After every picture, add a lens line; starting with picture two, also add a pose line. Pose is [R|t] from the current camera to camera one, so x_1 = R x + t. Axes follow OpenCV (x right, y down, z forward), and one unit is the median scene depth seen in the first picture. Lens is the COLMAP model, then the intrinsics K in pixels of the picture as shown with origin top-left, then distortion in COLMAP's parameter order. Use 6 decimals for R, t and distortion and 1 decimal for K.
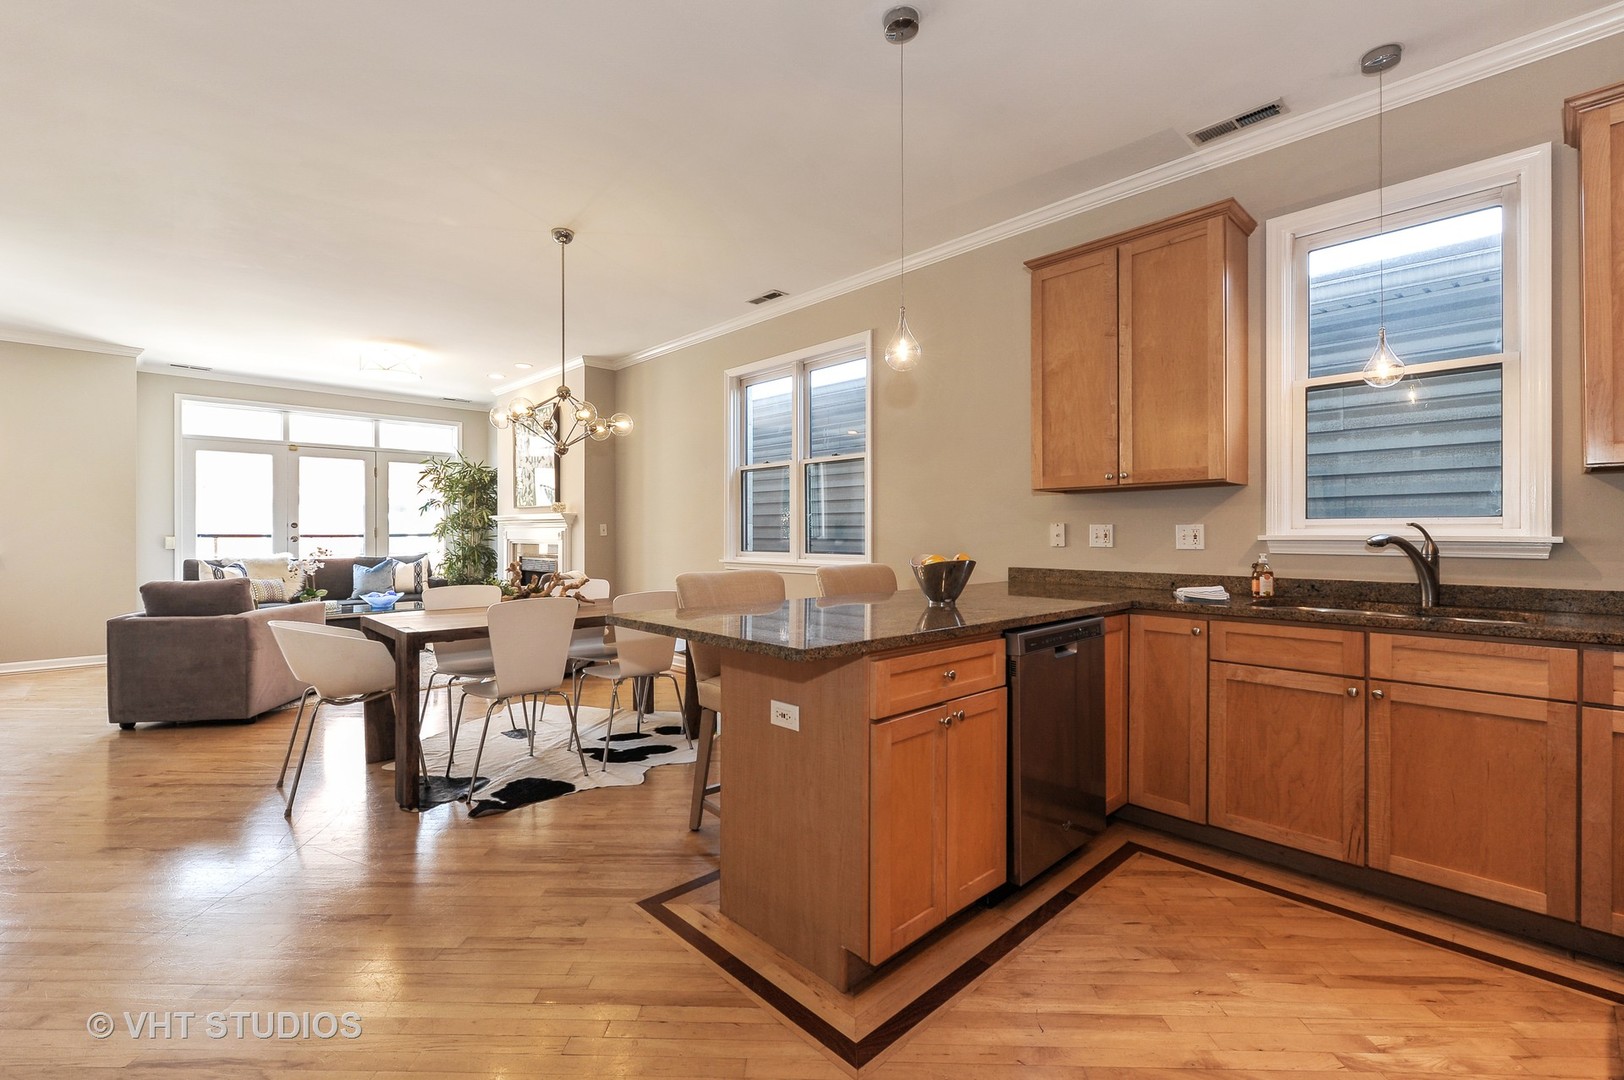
lens RADIAL K [[699.3, 0, 816.2], [0, 699.3, 533.1], [0, 0, 1]] dist [0.000228, 0.000096]
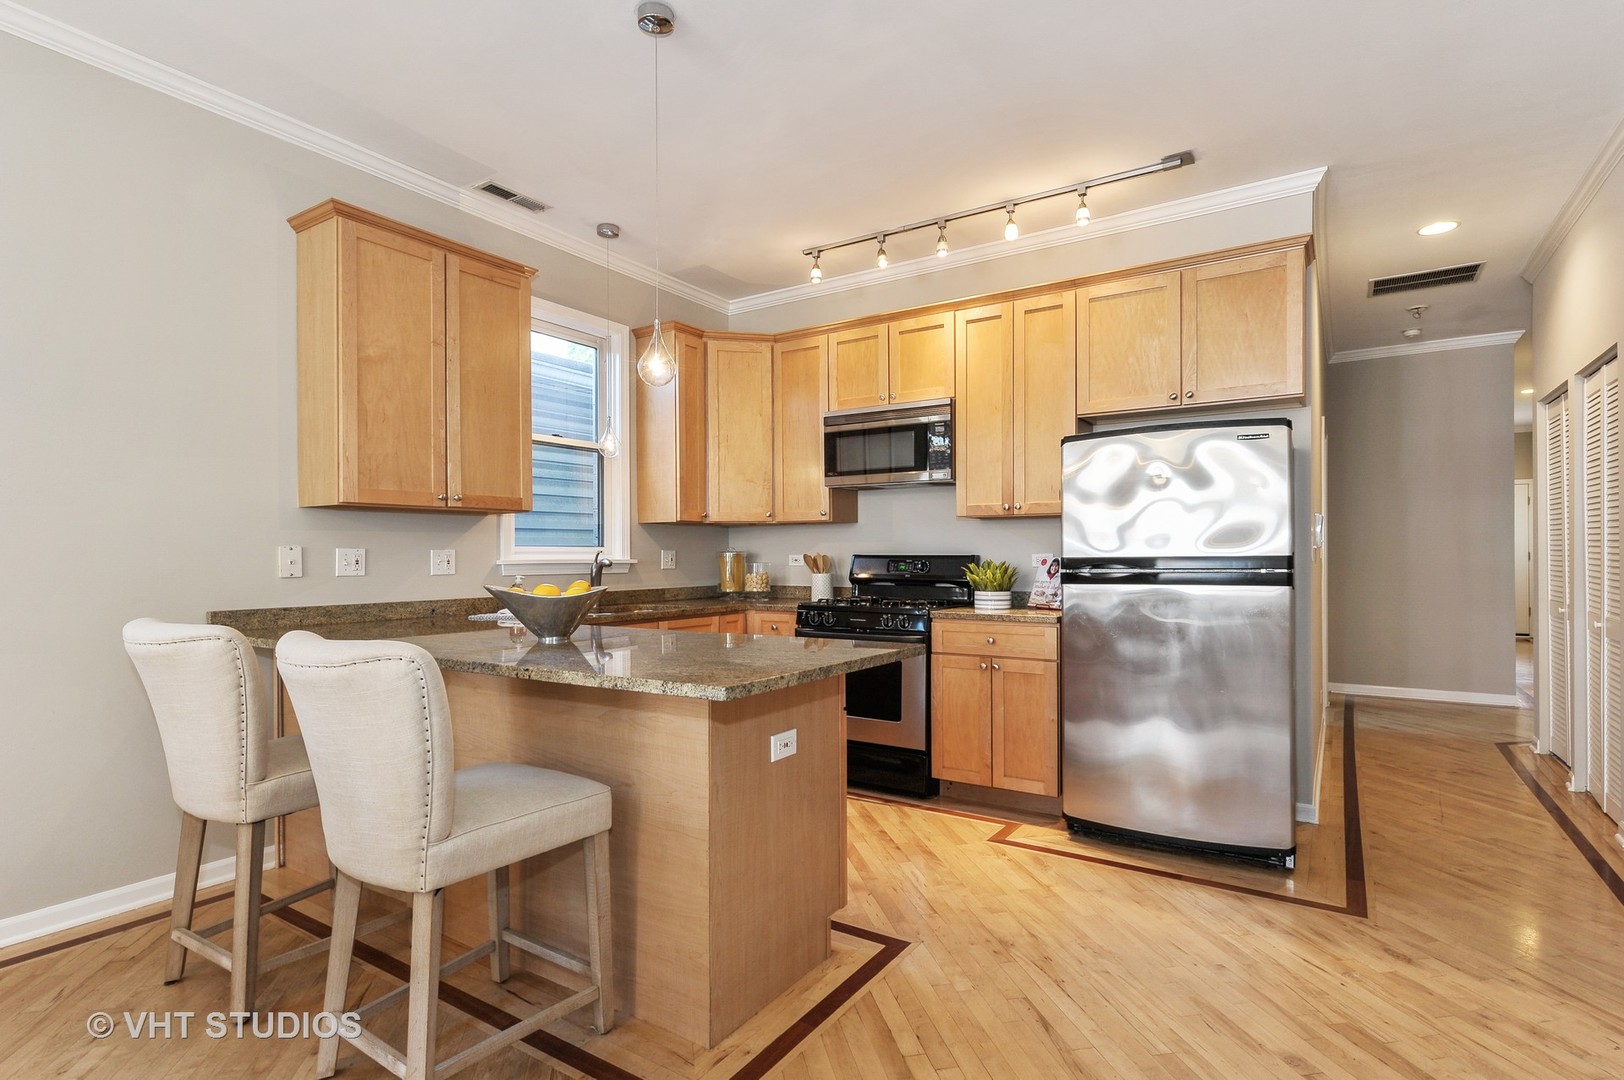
lens RADIAL K [[813.5, 0, 809.7], [0, 813.5, 546.8], [0, 0, 1]] dist [0.003430, 0.000221]
pose [[-0.226282, 0.010808, 0.974002, -0.784573], [0.005039, 0.999938, -0.009925, -0.002879], [-0.974049, 0.002662, -0.226323, 0.825596]]
